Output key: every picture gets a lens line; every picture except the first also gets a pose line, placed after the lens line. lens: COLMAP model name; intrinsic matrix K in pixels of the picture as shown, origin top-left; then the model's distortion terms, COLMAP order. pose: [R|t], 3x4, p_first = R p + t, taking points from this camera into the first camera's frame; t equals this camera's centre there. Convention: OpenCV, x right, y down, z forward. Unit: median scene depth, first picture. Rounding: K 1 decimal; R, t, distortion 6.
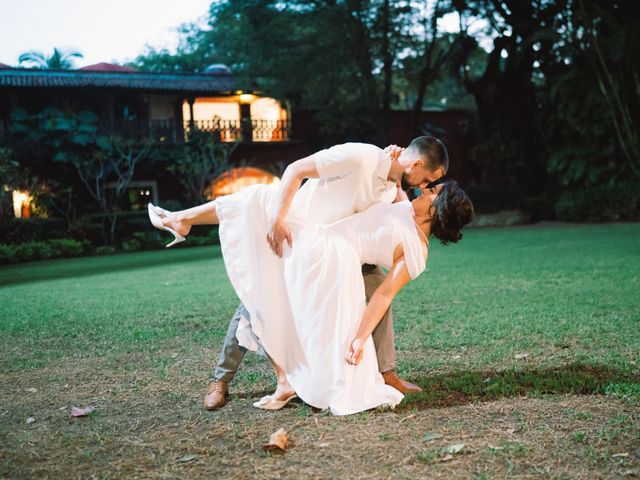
lens RADIAL K [[746.4, 0, 320.0], [0, 746.4, 240.0], [0, 0, 1]] dist [-0.015943, 0.163416]
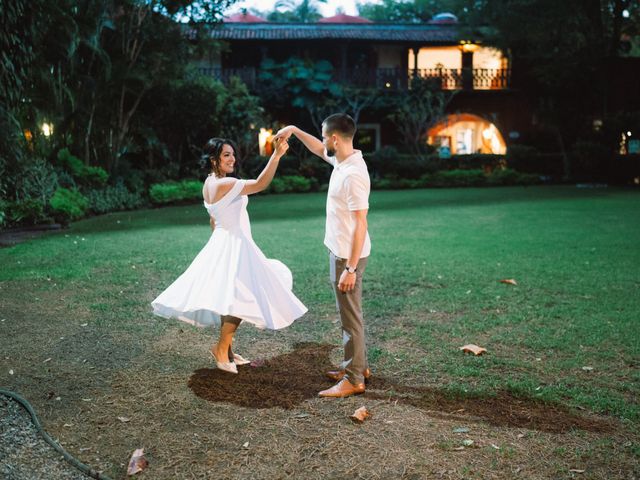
lens RADIAL K [[737.8, 0, 319.9], [0, 737.8, 213.7], [0, 0, 1]] dist [-0.016220, 0.168976]
pose [[0.945305, 0.085999, -0.314648, 0.053887], [-0.058060, 0.993577, 0.097129, -0.049290], [0.320980, -0.073548, 0.944226, -0.073749]]
